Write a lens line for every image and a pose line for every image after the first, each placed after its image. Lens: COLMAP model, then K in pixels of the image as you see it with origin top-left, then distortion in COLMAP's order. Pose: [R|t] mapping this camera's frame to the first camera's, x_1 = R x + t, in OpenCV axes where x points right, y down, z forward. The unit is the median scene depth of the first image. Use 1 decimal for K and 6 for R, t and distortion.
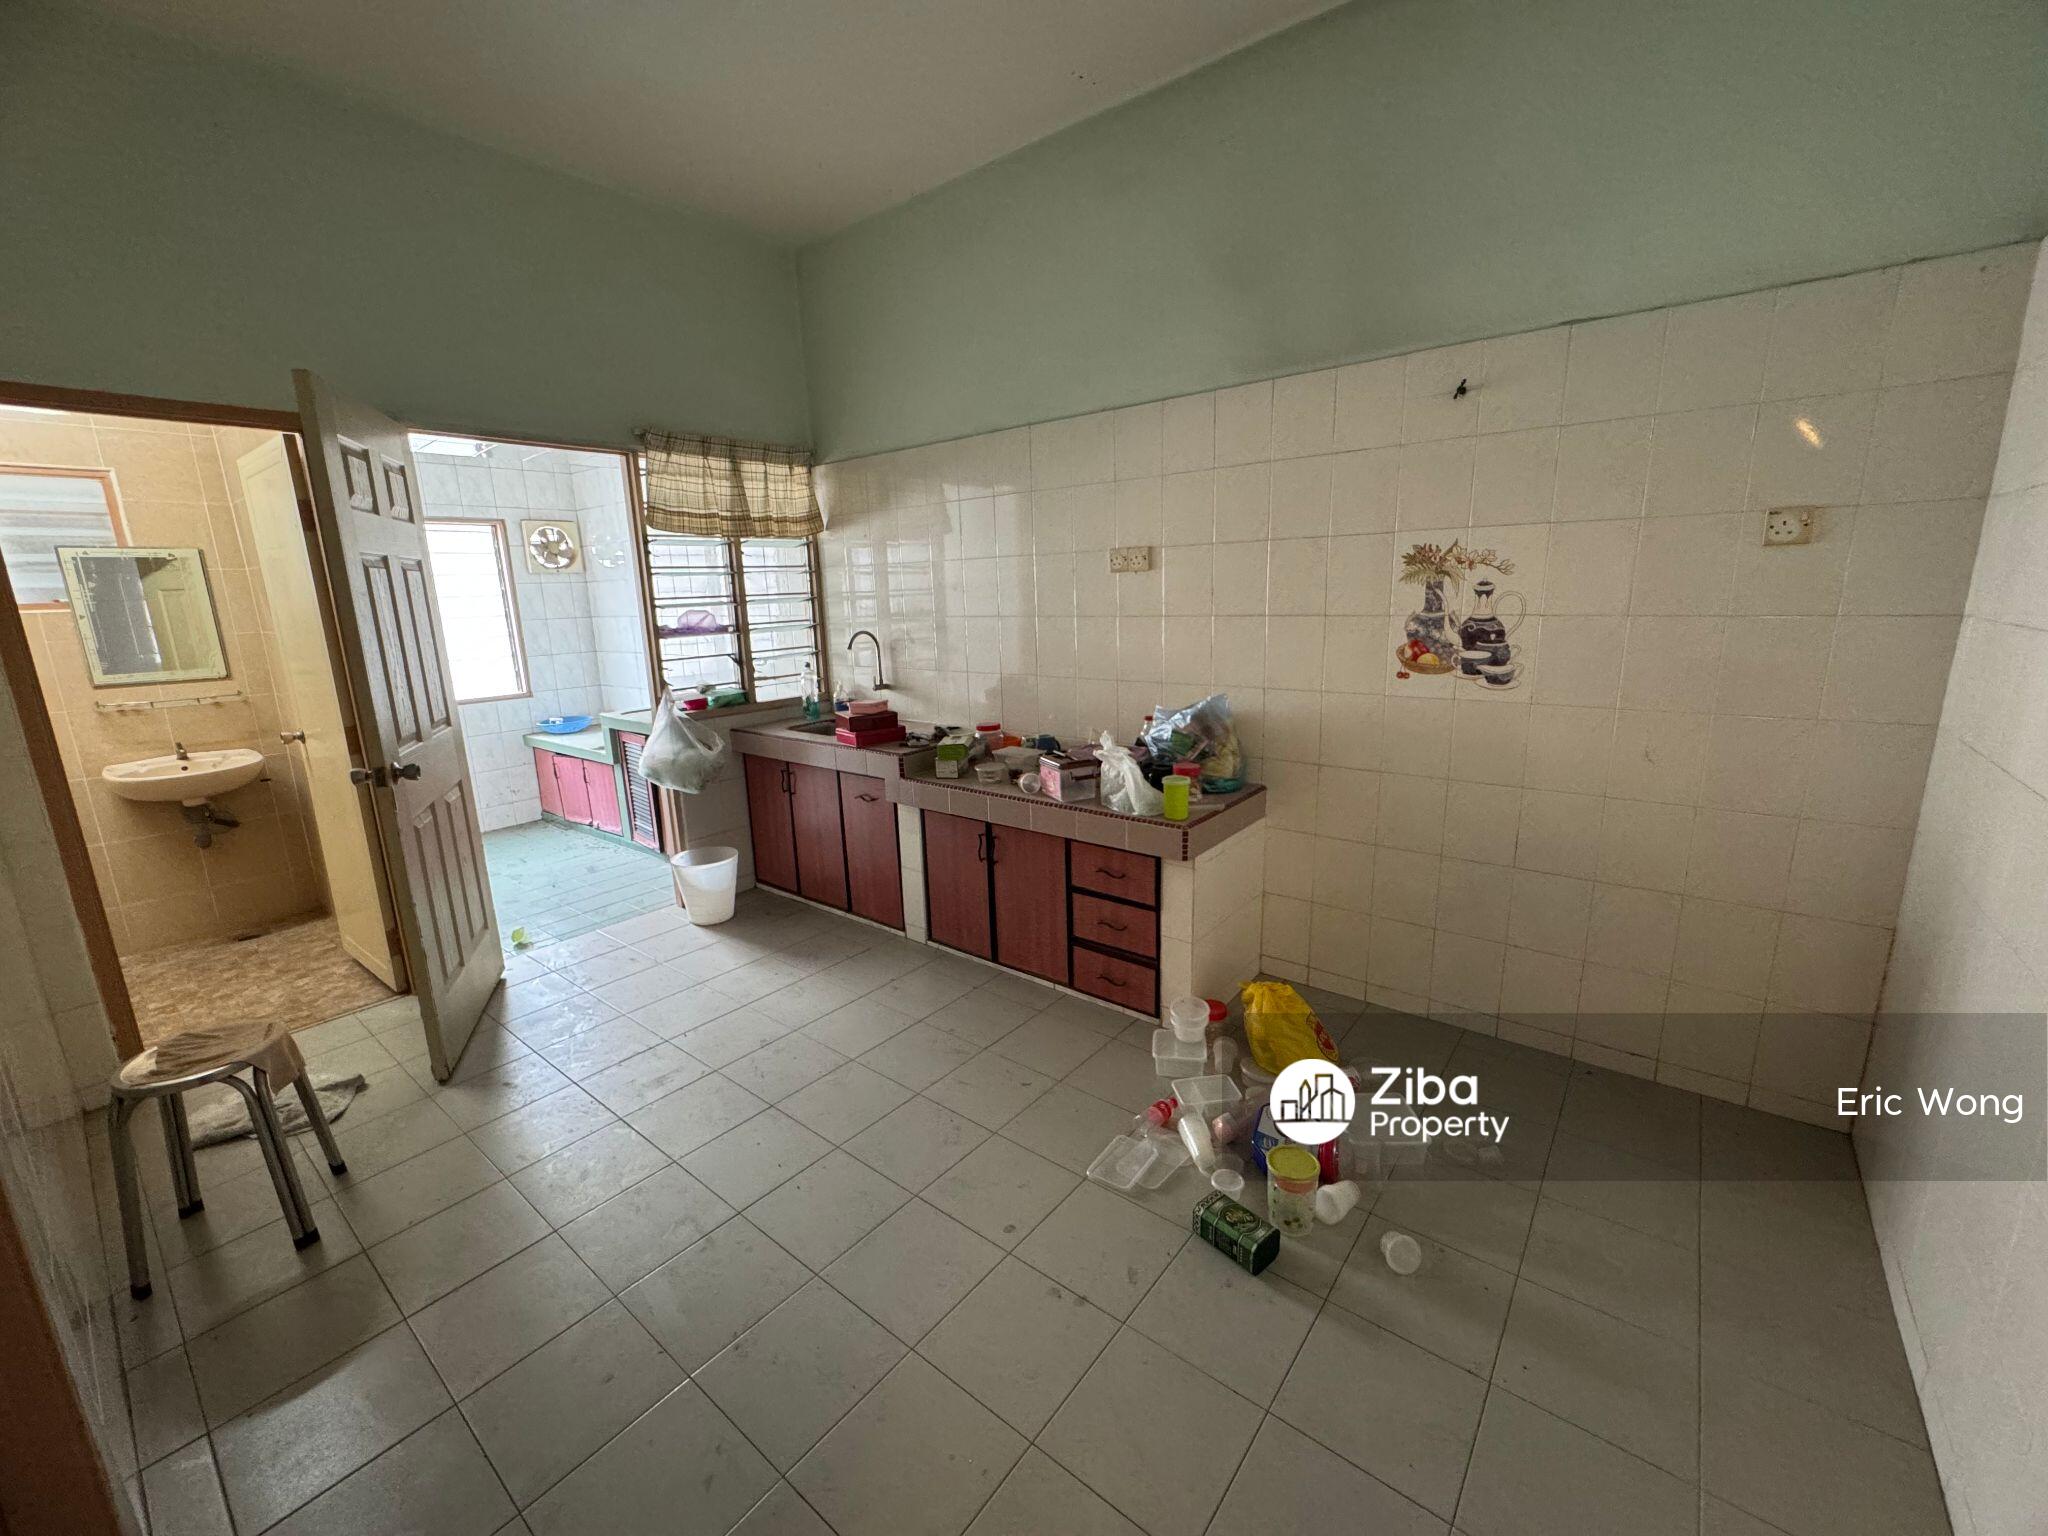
lens RADIAL K [[819.5, 0, 1022.6], [0, 819.5, 769.4], [0, 0, 1]] dist [-0.002981, 0.000340]
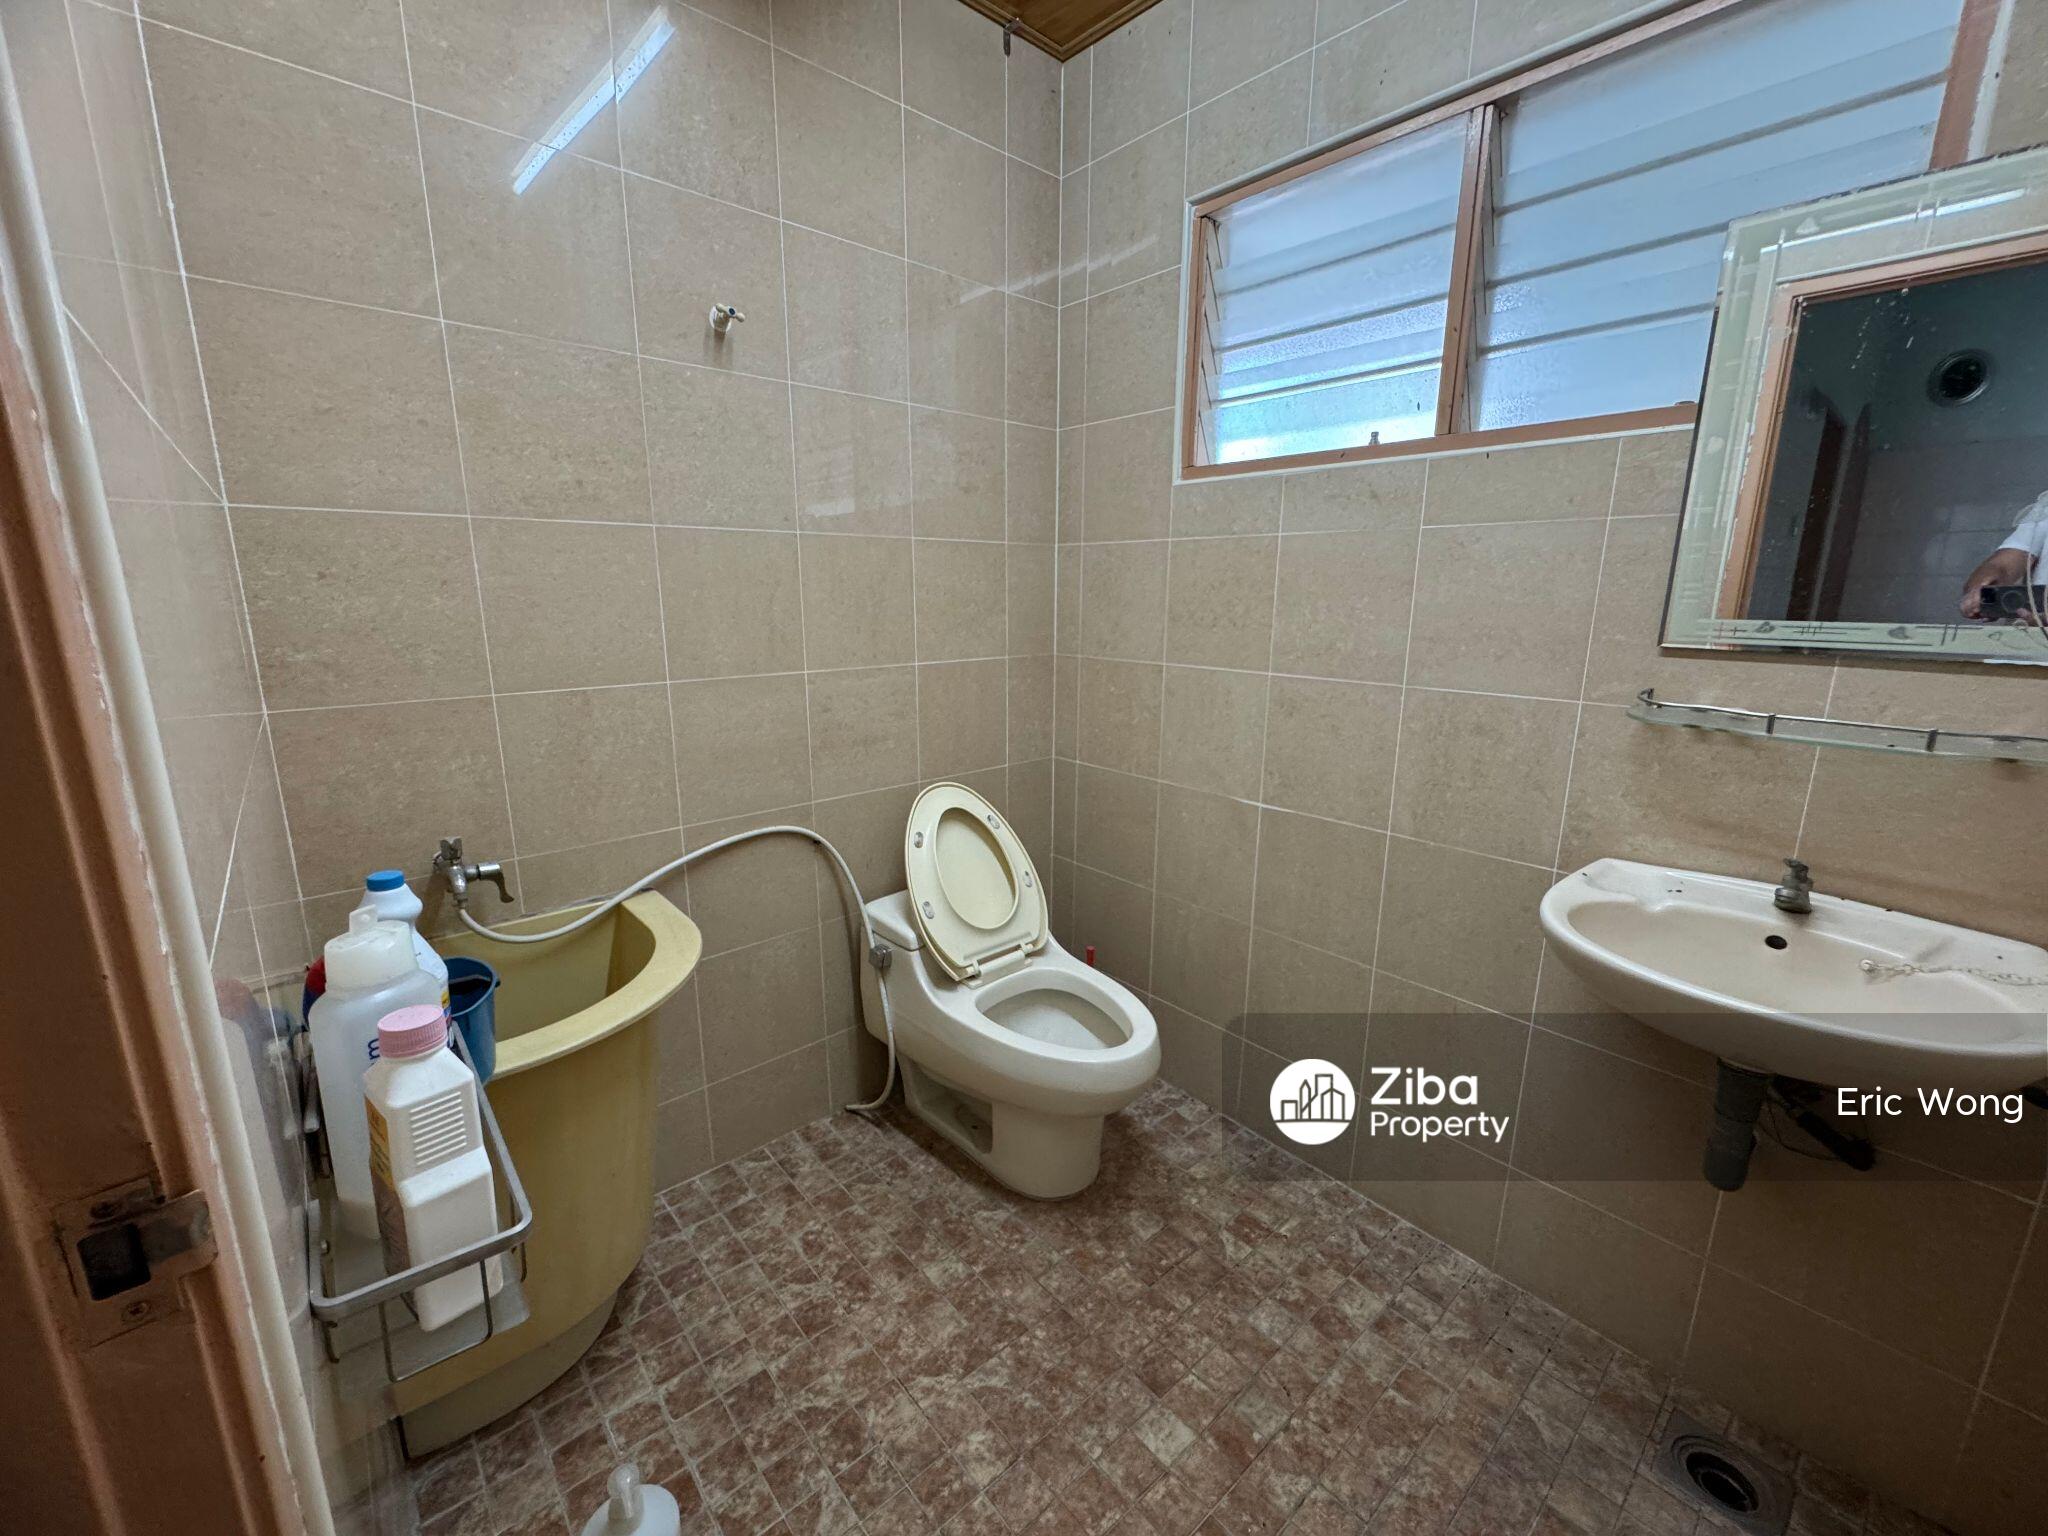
lens RADIAL K [[819.5, 0, 1022.6], [0, 819.5, 769.4], [0, 0, 1]] dist [-0.002981, 0.000340]
pose [[-0.161422, 0.238478, -0.957638, -0.702949], [-0.212505, 0.939202, 0.269707, -0.085633], [0.963735, 0.247040, -0.100930, 0.744653]]
